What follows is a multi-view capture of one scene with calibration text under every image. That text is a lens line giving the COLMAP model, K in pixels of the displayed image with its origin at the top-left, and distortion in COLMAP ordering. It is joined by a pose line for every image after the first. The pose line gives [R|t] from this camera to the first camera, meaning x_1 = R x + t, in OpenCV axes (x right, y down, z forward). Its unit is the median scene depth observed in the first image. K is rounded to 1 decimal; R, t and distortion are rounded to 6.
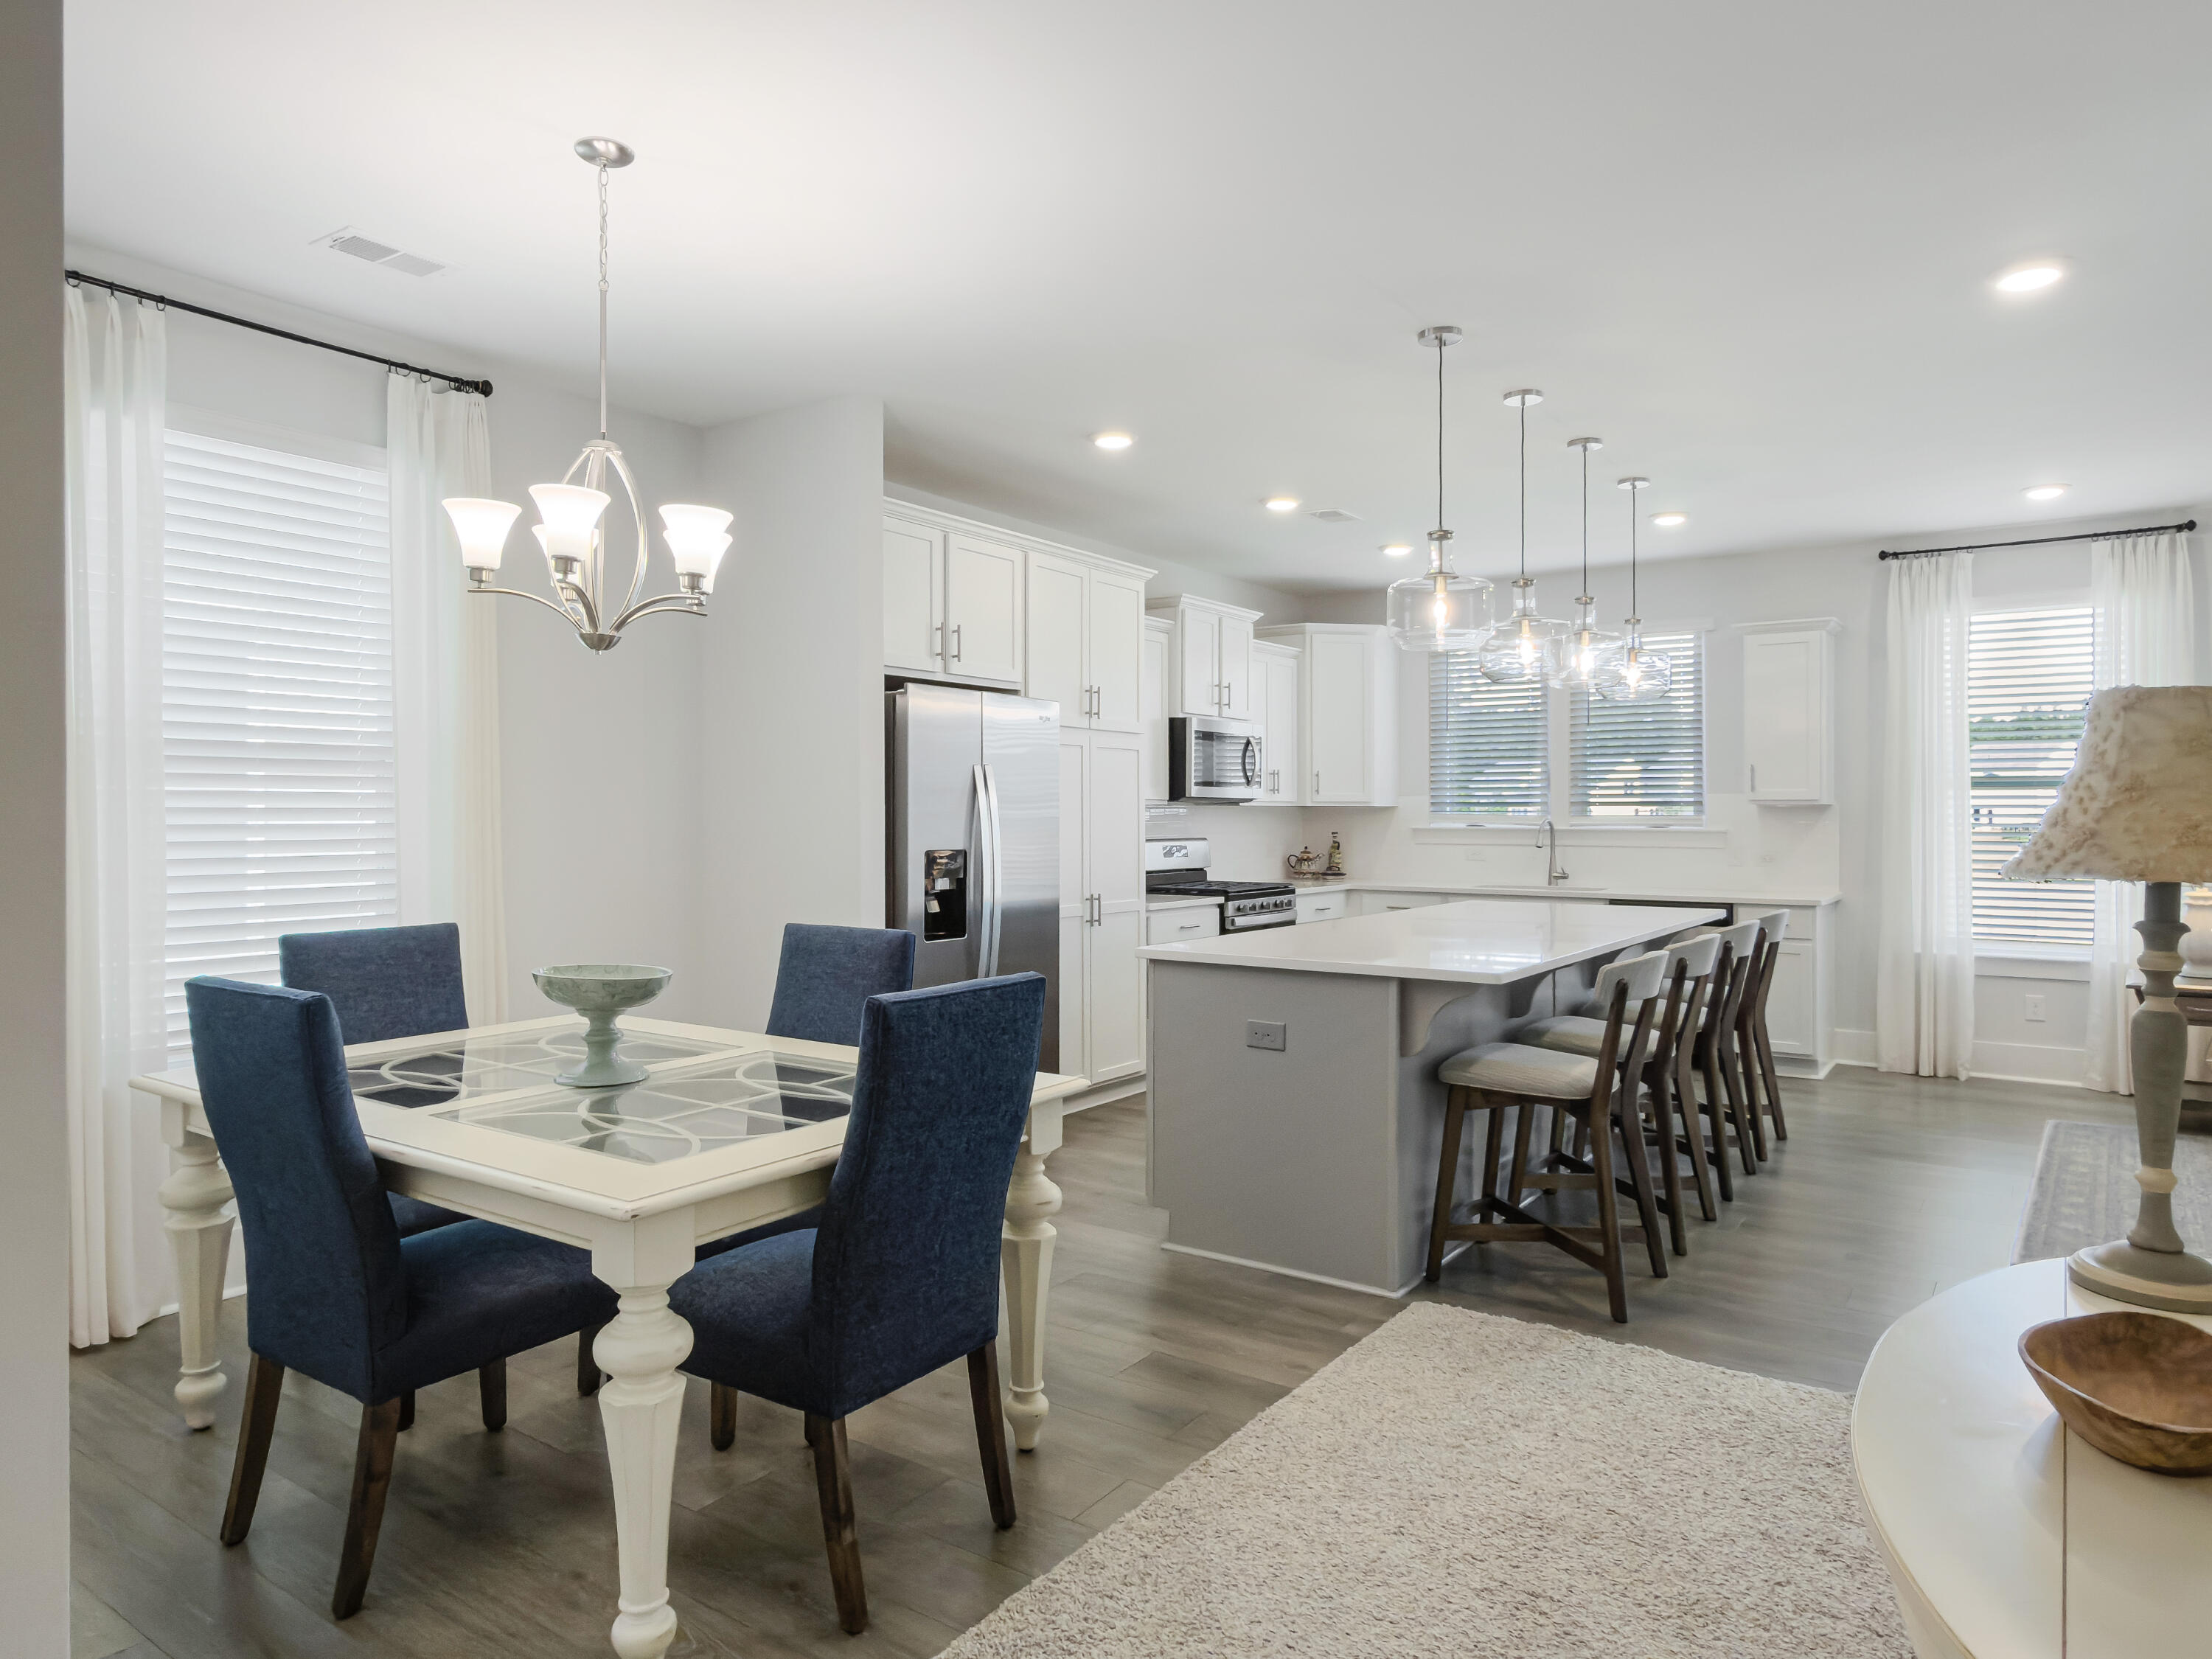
lens RADIAL K [[1359.0, 0, 1126.1], [0, 1359.0, 823.8], [0, 0, 1]] dist [0.023359, 0.002914]
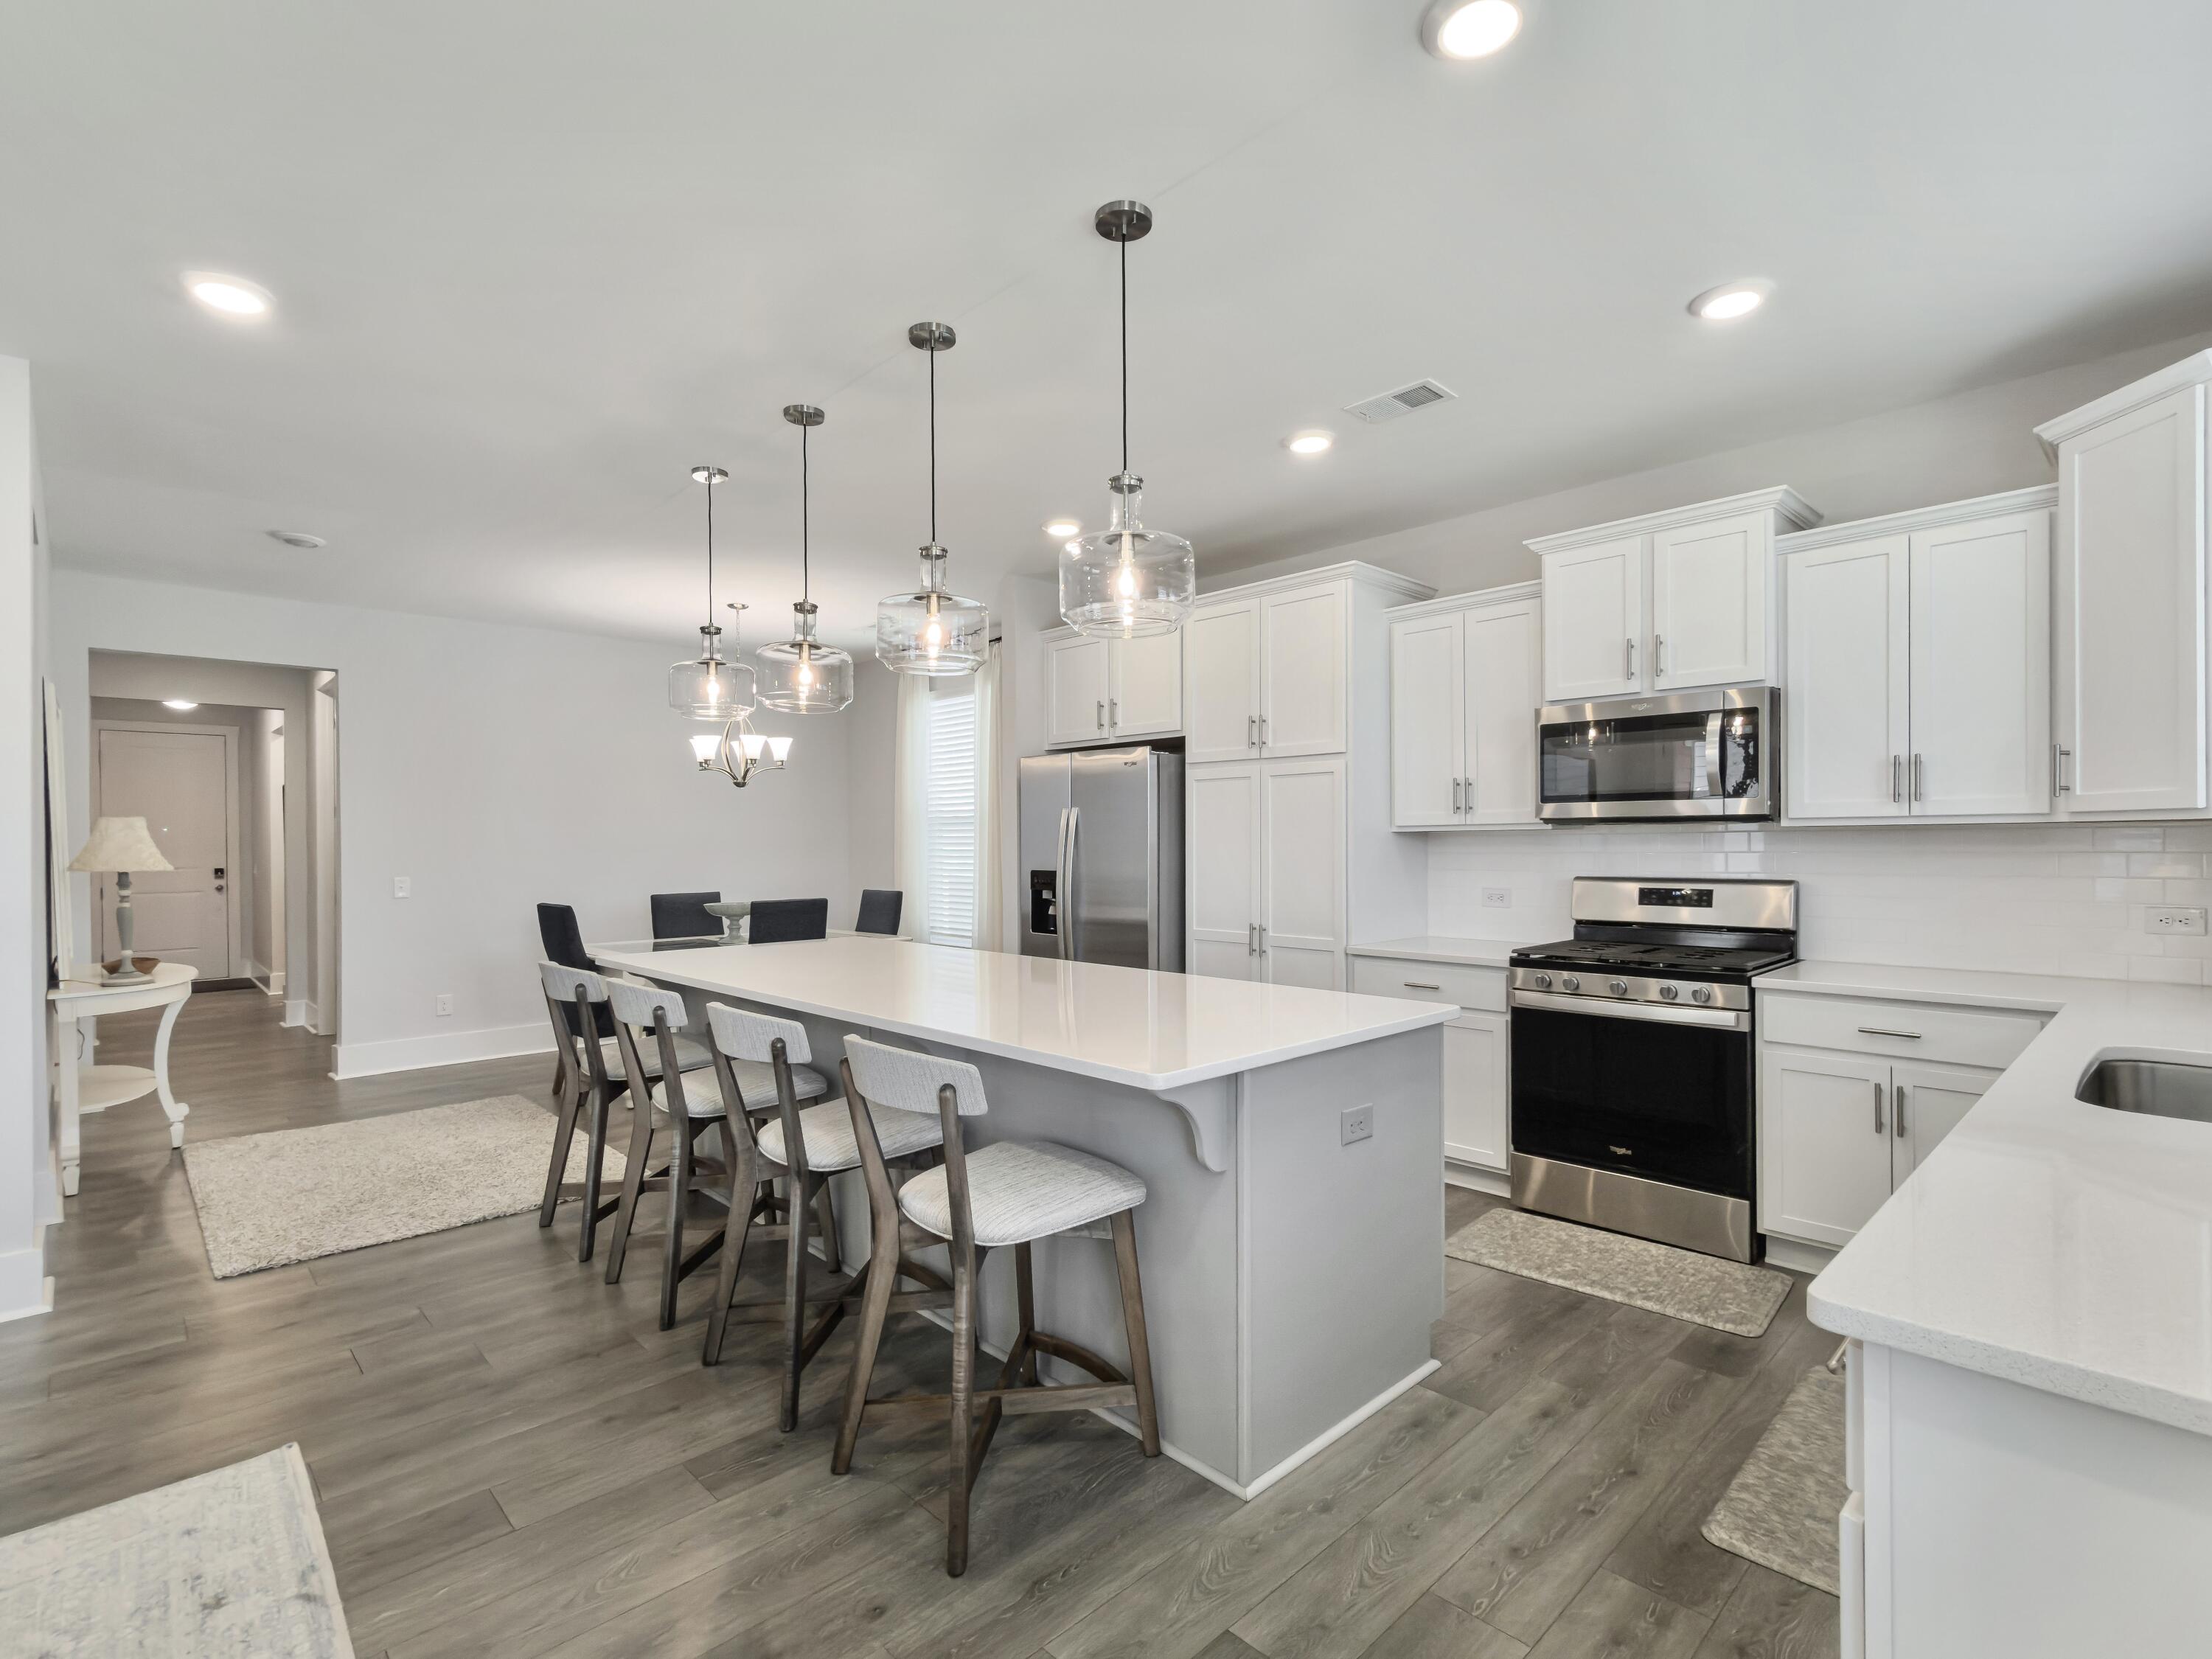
lens RADIAL K [[1068.3, 0, 1102.0], [0, 1068.3, 846.7], [0, 0, 1]] dist [0.000518, 0.000703]
pose [[-0.210784, 0.004033, -0.977524, 0.658345], [-0.000789, 0.999990, 0.004296, -0.007247], [0.977532, 0.001677, -0.210778, 0.904701]]
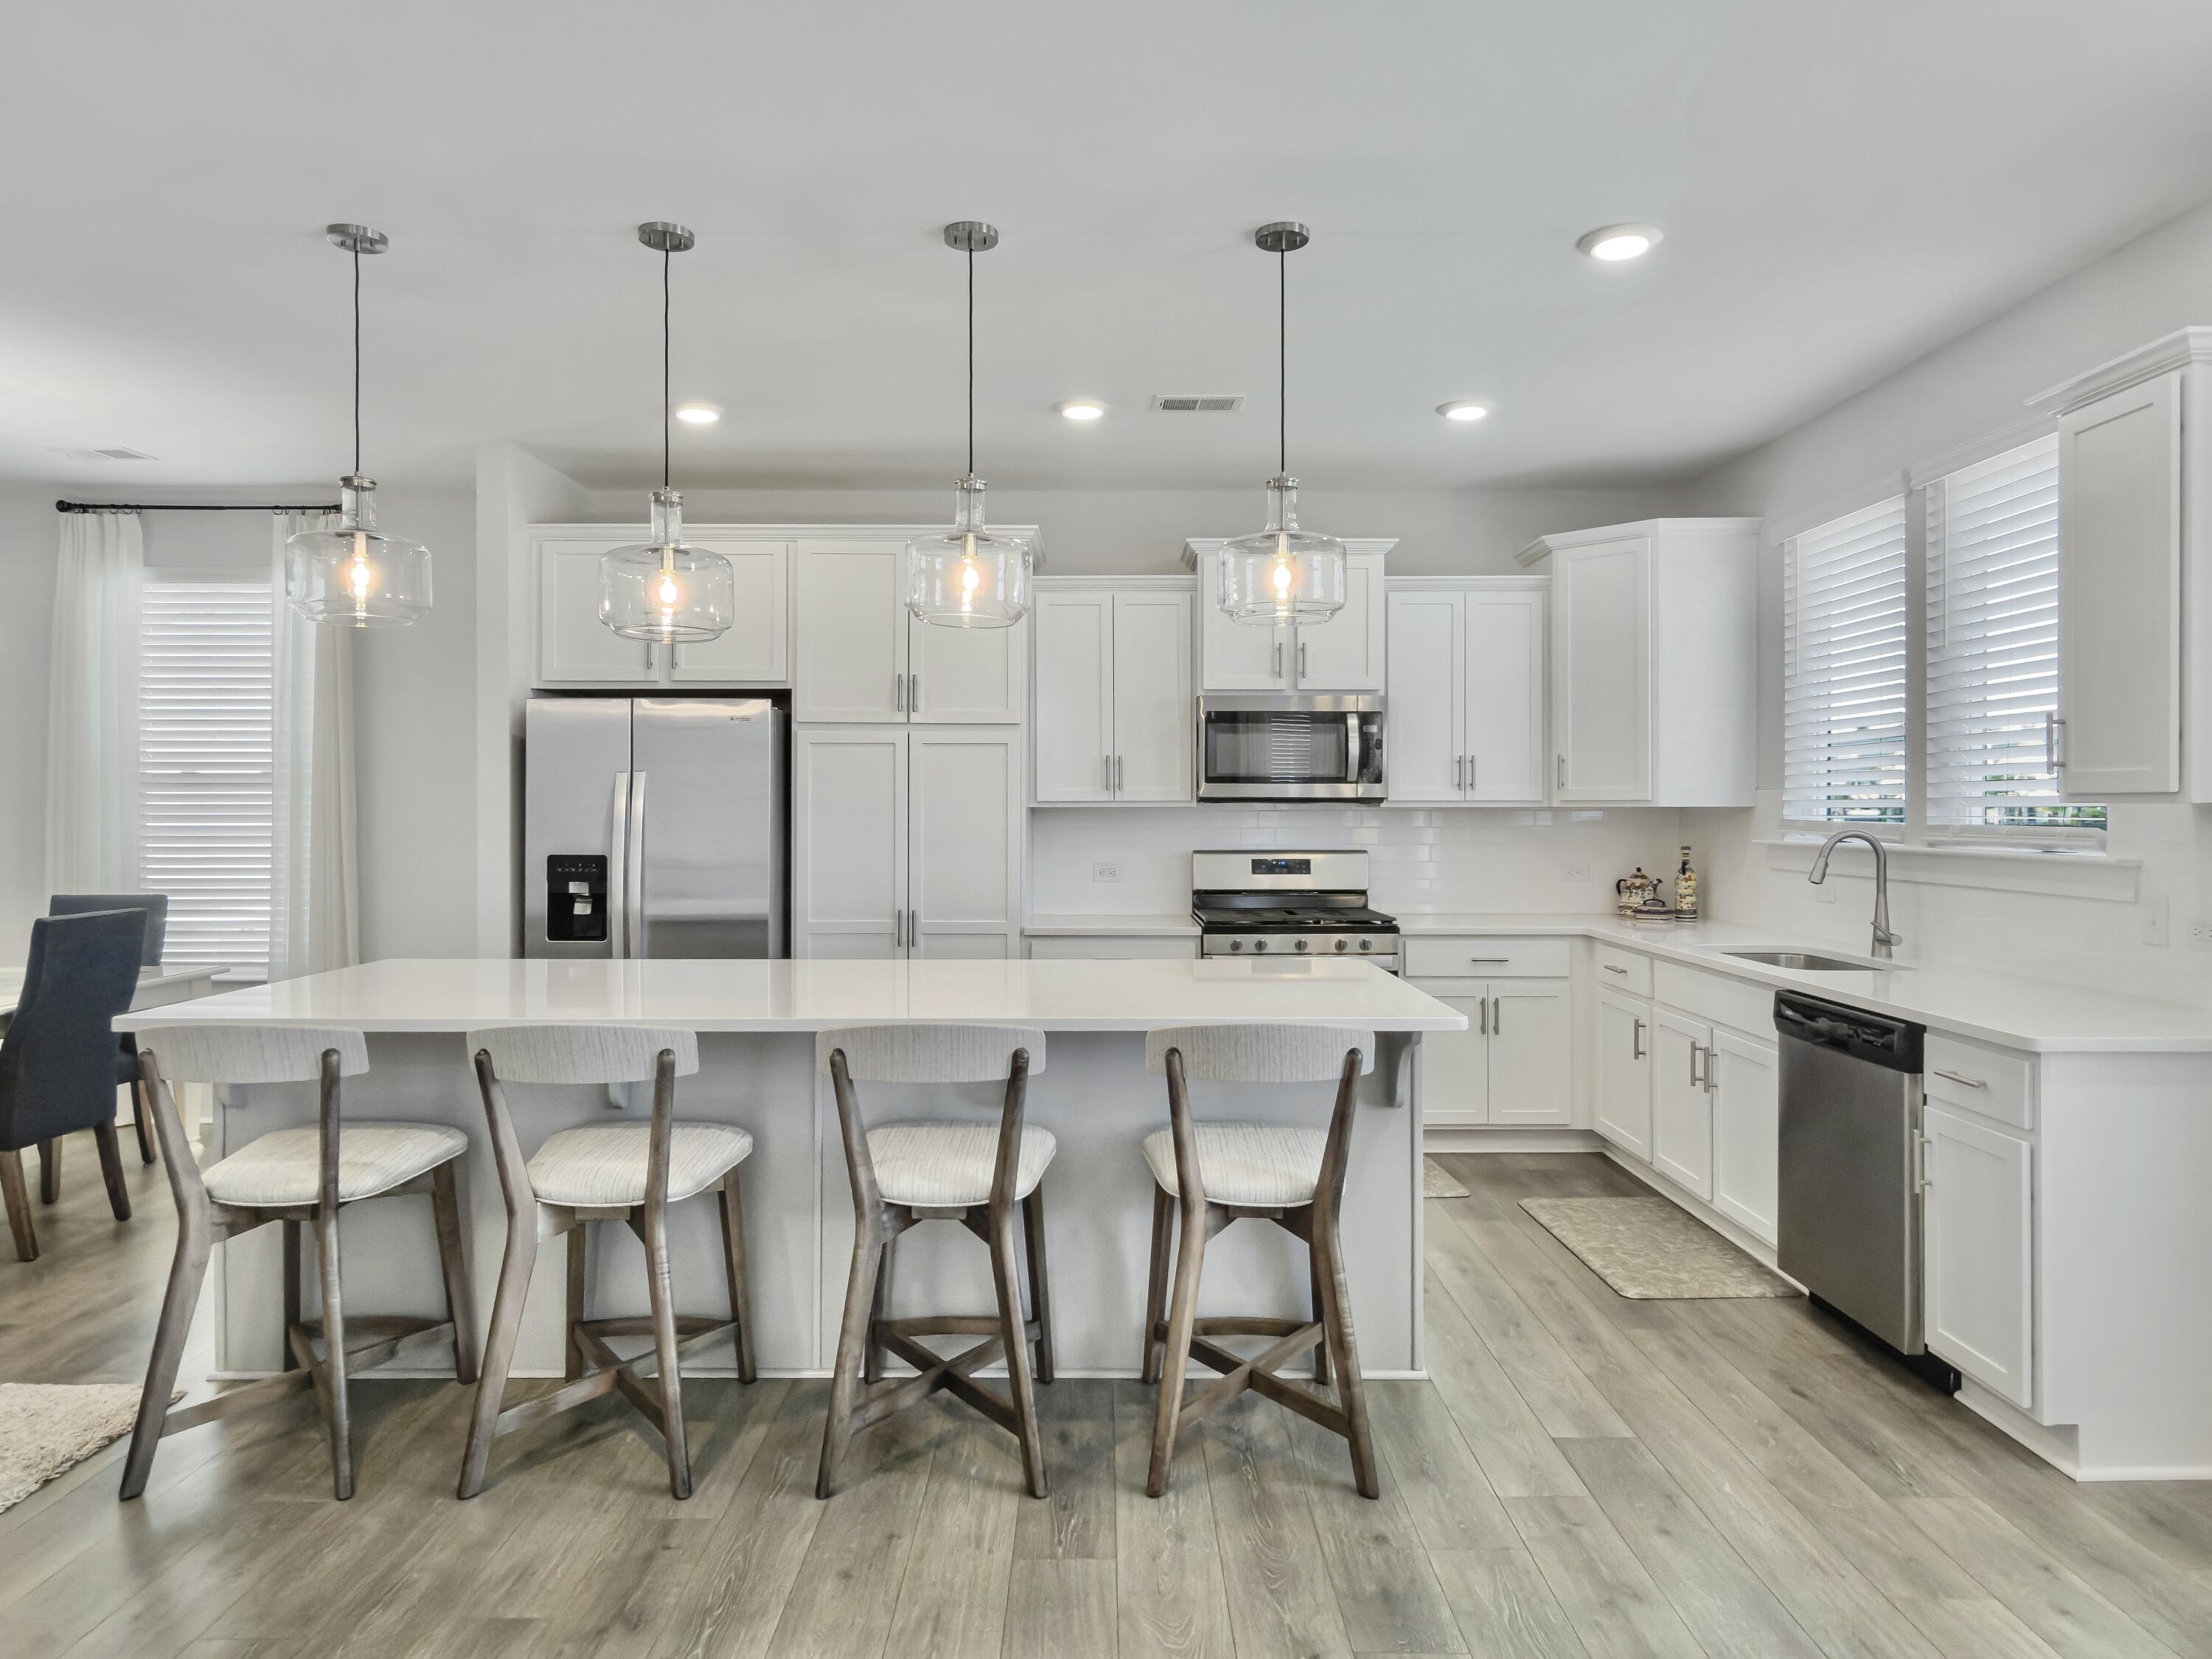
lens RADIAL K [[1359.0, 0, 1122.7], [0, 1359.0, 816.3], [0, 0, 1]] dist [0.023359, 0.002914]
pose [[0.571186, 0.003222, -0.820814, 0.672069], [-0.005563, 0.999985, 0.000054, -0.008750], [0.820802, 0.004535, 0.571195, 0.523048]]
